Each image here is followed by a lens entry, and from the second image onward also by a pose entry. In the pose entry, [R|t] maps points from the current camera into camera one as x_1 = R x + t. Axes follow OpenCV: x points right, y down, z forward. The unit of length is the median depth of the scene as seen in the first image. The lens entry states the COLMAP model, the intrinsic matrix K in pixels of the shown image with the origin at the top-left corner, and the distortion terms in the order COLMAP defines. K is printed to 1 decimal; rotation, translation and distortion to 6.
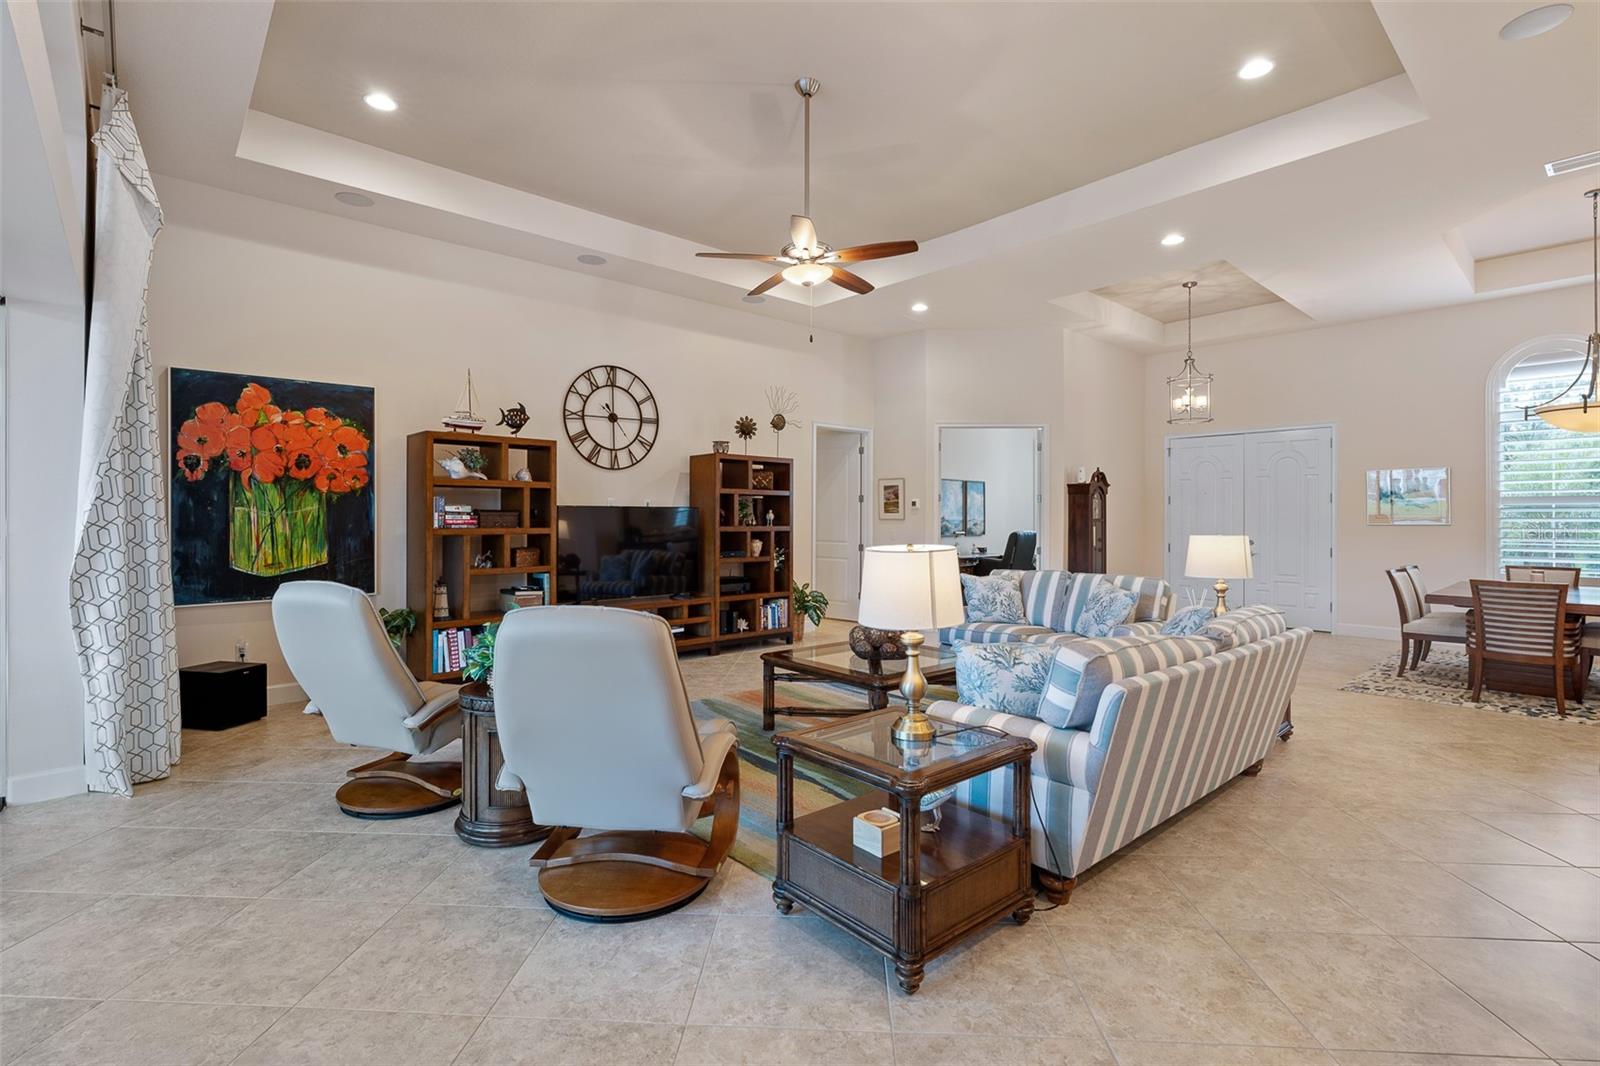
lens RADIAL K [[736.8, 0, 797.1], [0, 736.8, 518.6], [0, 0, 1]] dist [-0.004762, 0.000480]
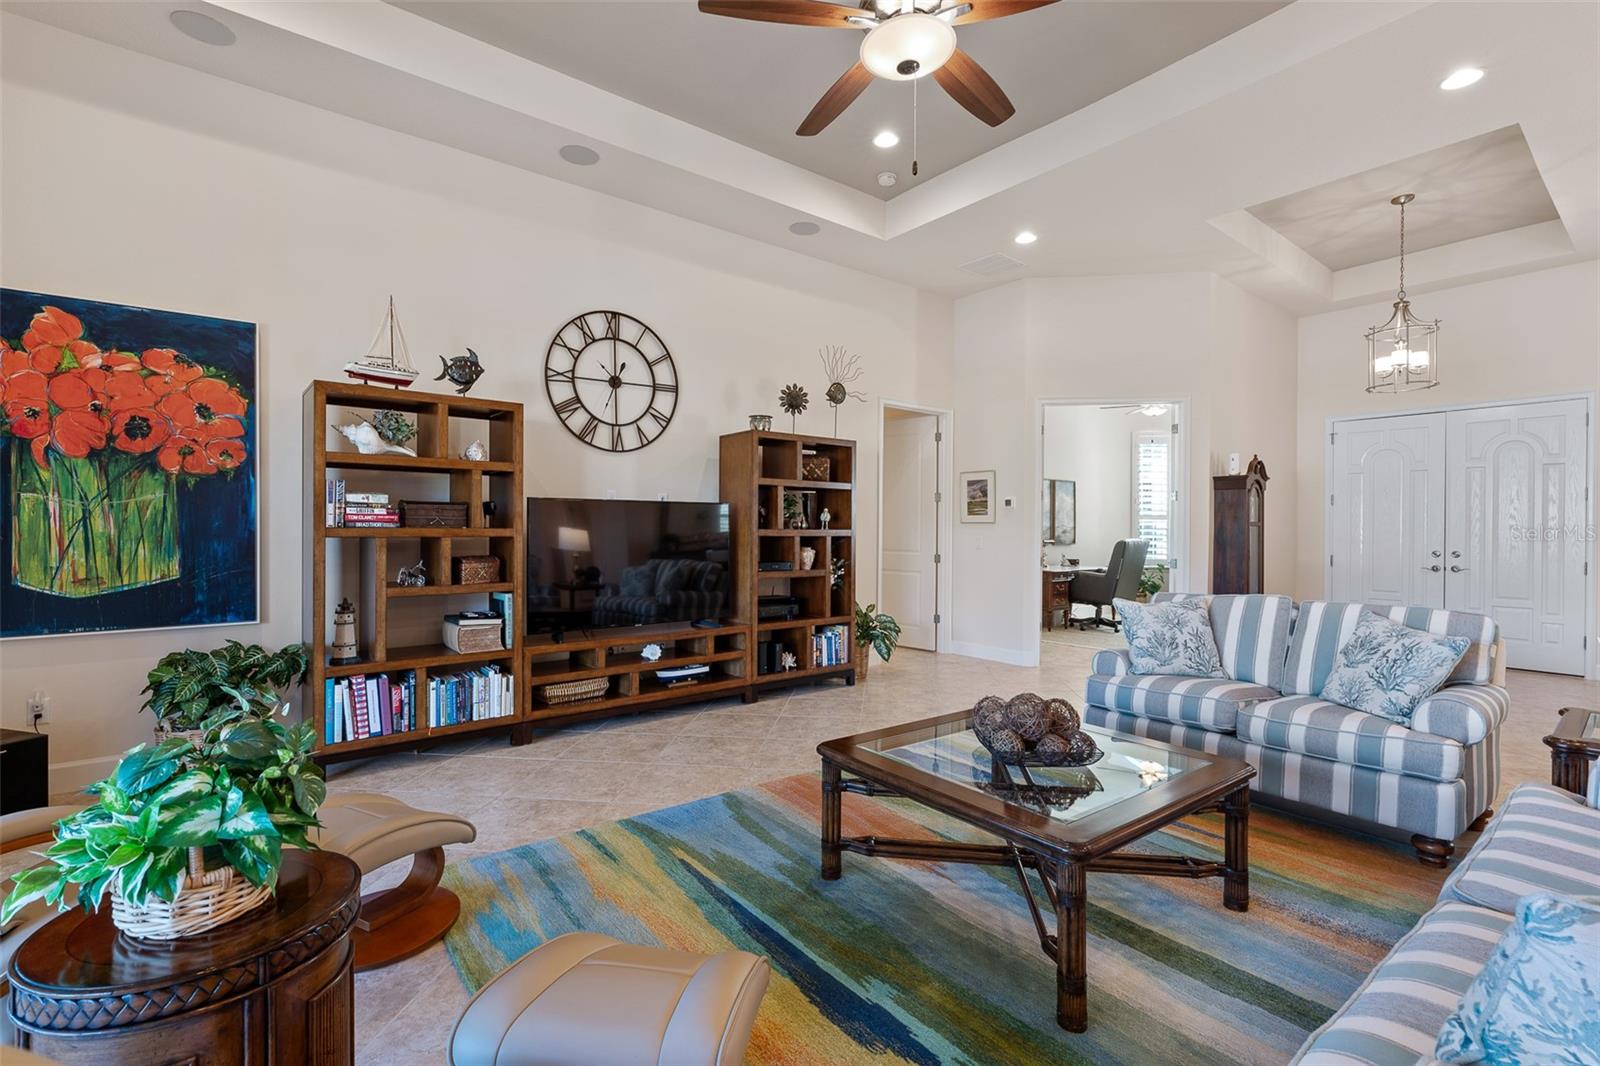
lens RADIAL K [[717.3, 0, 800.1], [0, 717.3, 532.9], [0, 0, 1]] dist [-0.002847, 0.000478]
pose [[0.998120, 0.003060, -0.061217, -0.018529], [-0.002720, 0.999980, 0.005648, 0.010368], [0.061233, -0.005471, 0.998108, 0.280878]]
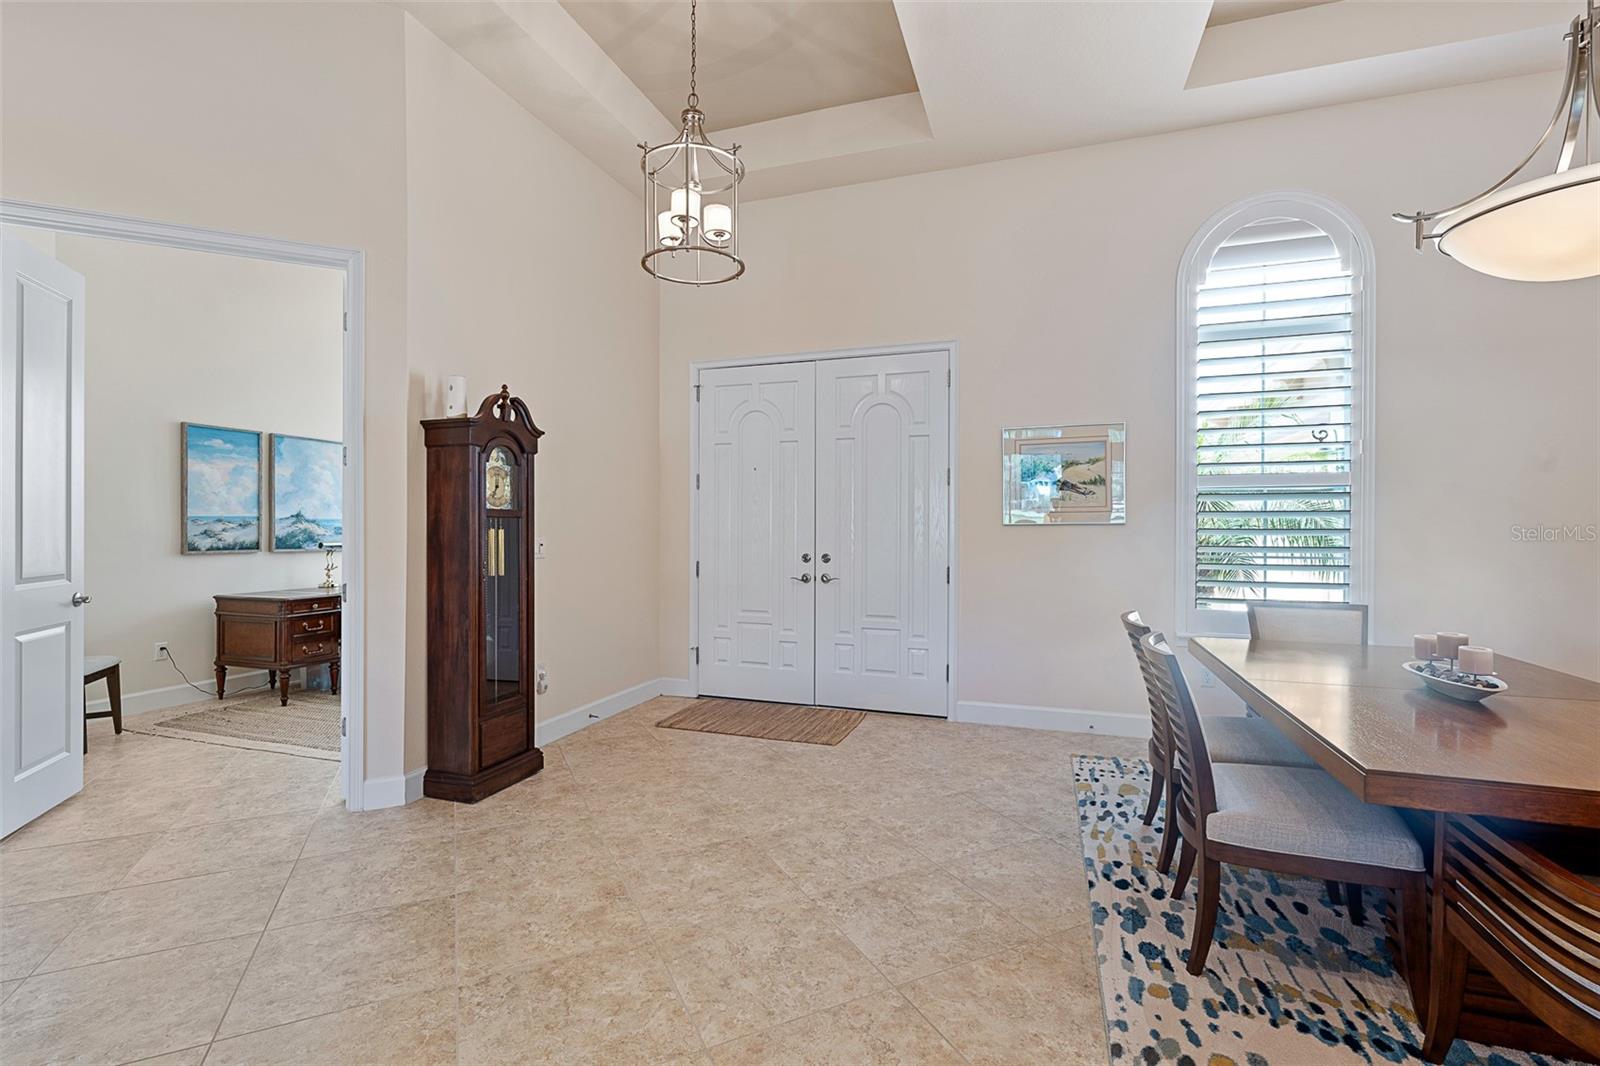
lens RADIAL K [[716.9, 0, 796.8], [0, 716.9, 532.7], [0, 0, 1]] dist [-0.000642, 0.000948]
pose [[0.875971, -0.003474, 0.482351, 0.433957], [-0.000481, 0.999967, 0.008076, 0.011574], [-0.482363, -0.007306, 0.875941, 0.690230]]
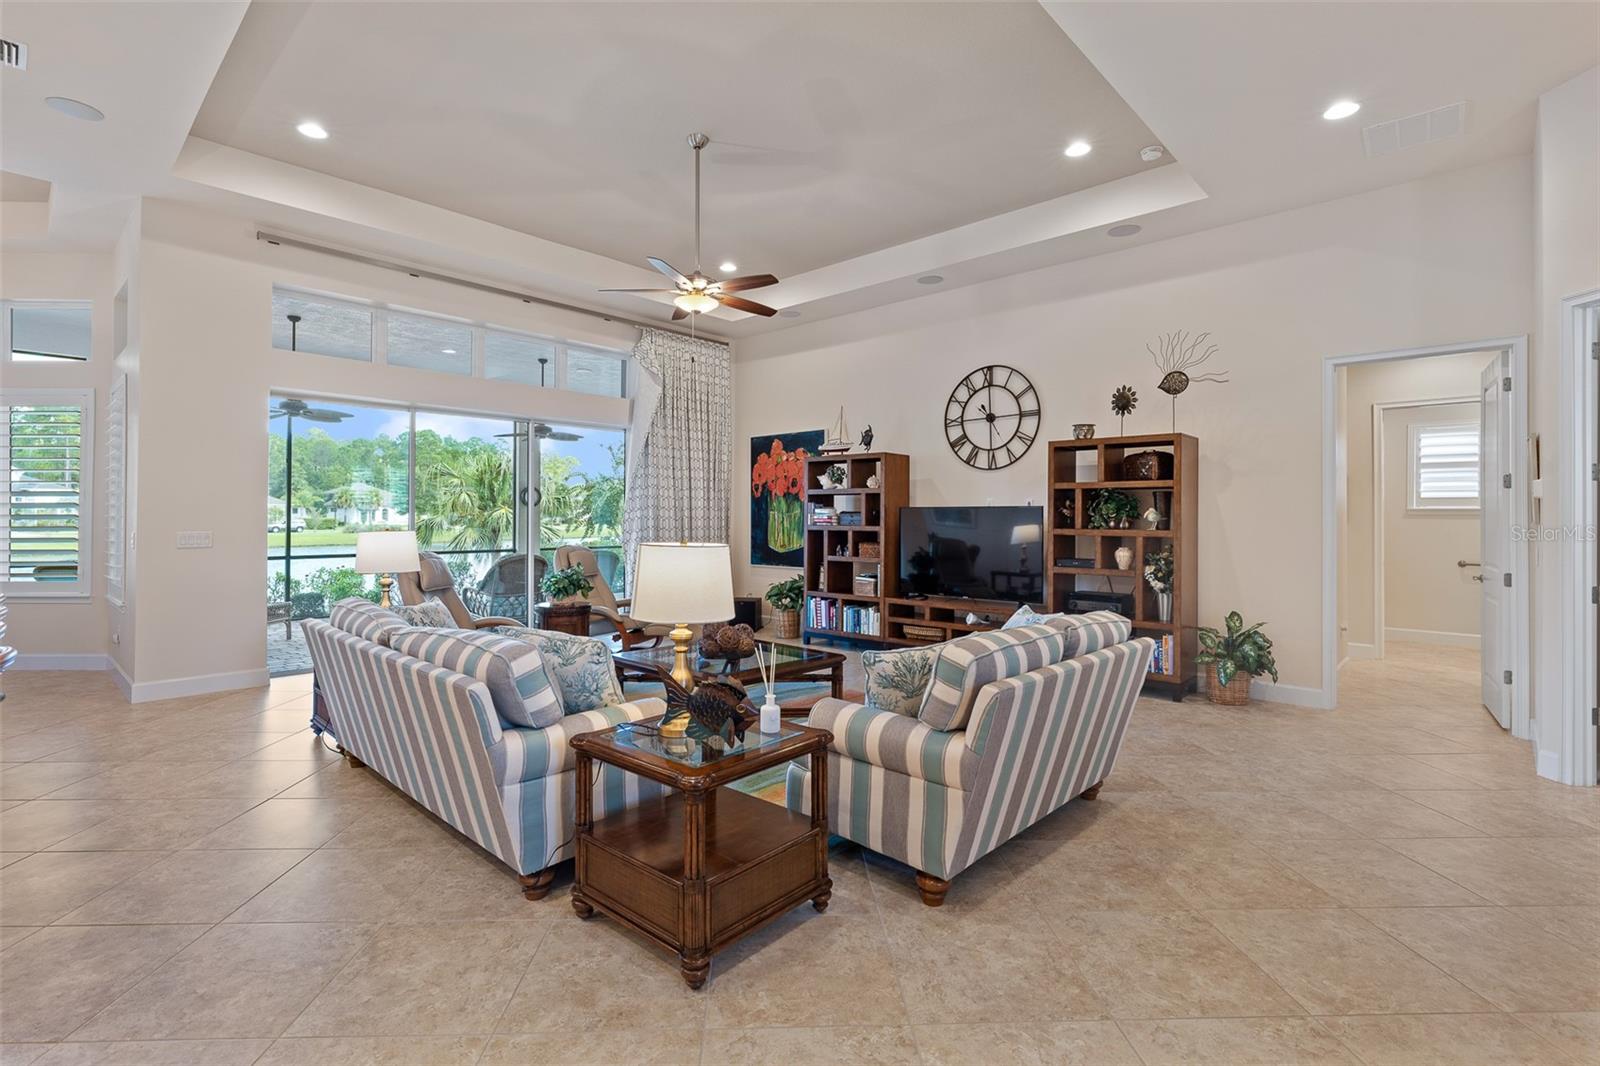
lens RADIAL K [[742.6, 0, 794.5], [0, 742.6, 510.1], [0, 0, 1]] dist [-0.002975, 0.000756]
pose [[0.093641, -0.012071, -0.995533, 0.703526], [-0.005613, 0.999904, -0.012652, 0.002112], [0.995590, 0.006772, 0.093564, 0.624968]]
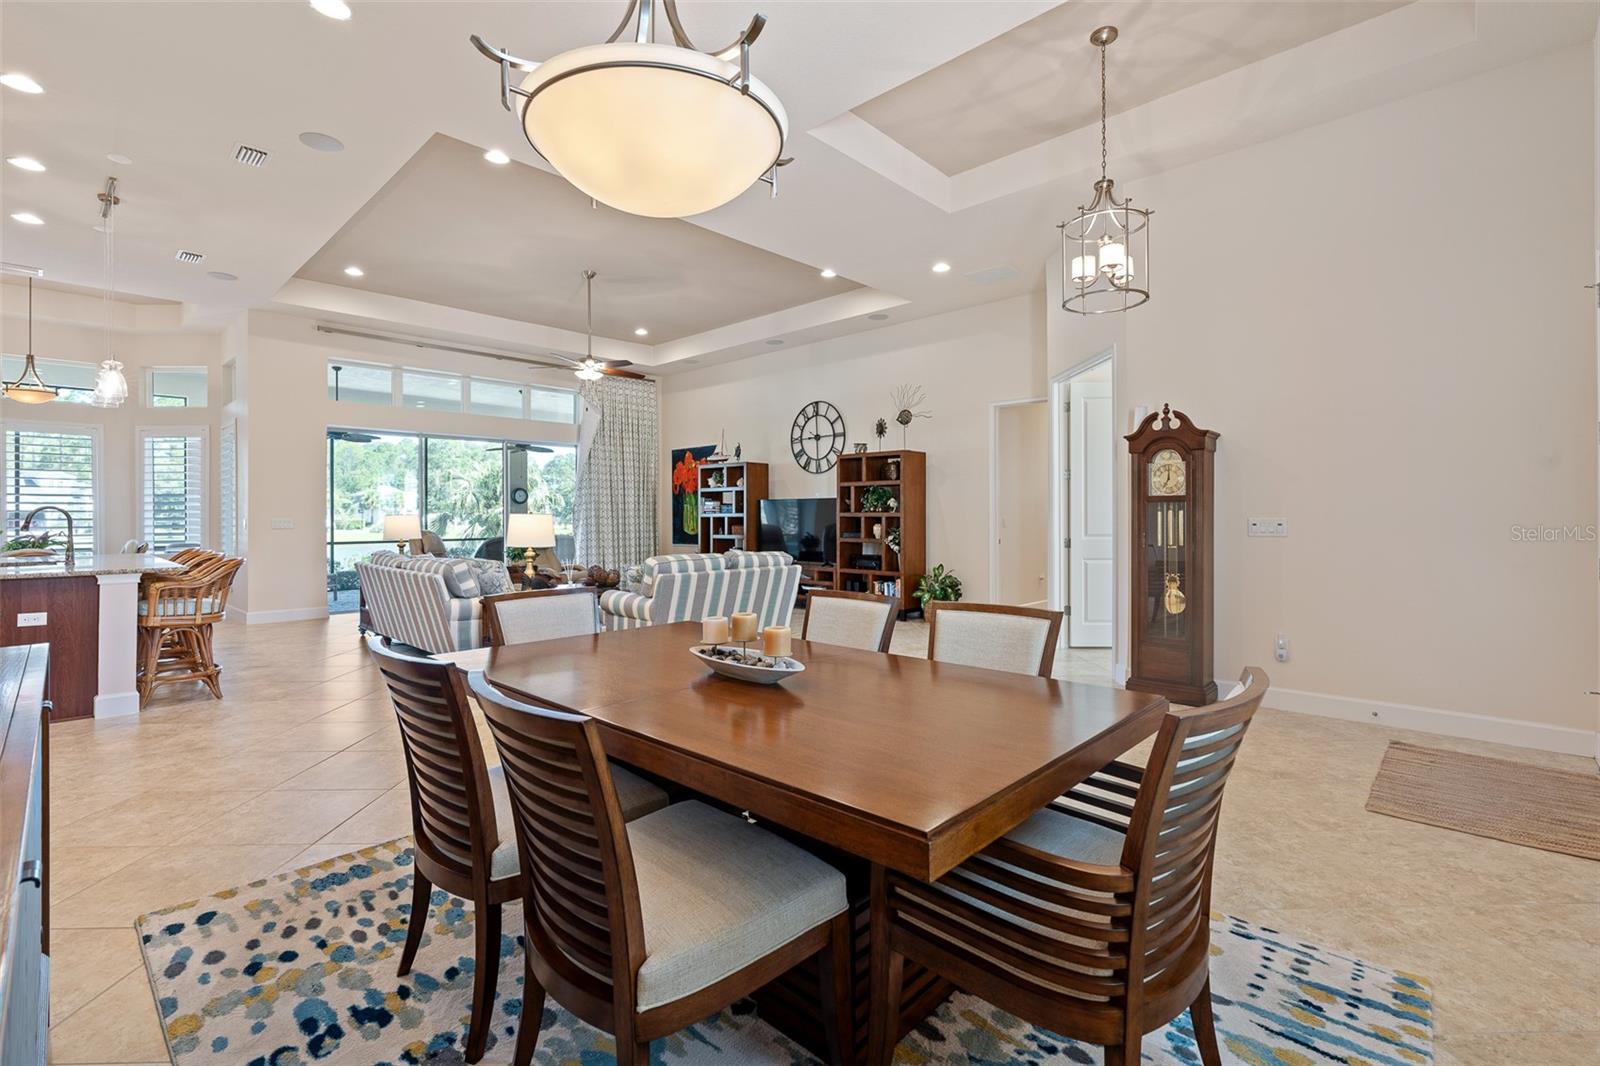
lens RADIAL K [[725.7, 0, 794.6], [0, 725.7, 512.6], [0, 0, 1]] dist [-0.002064, 0.000105]
pose [[0.077600, -0.006877, -0.996961, 1.126853], [0.002993, 0.999973, -0.006665, 0.018687], [0.996980, -0.002467, 0.077619, 0.821839]]
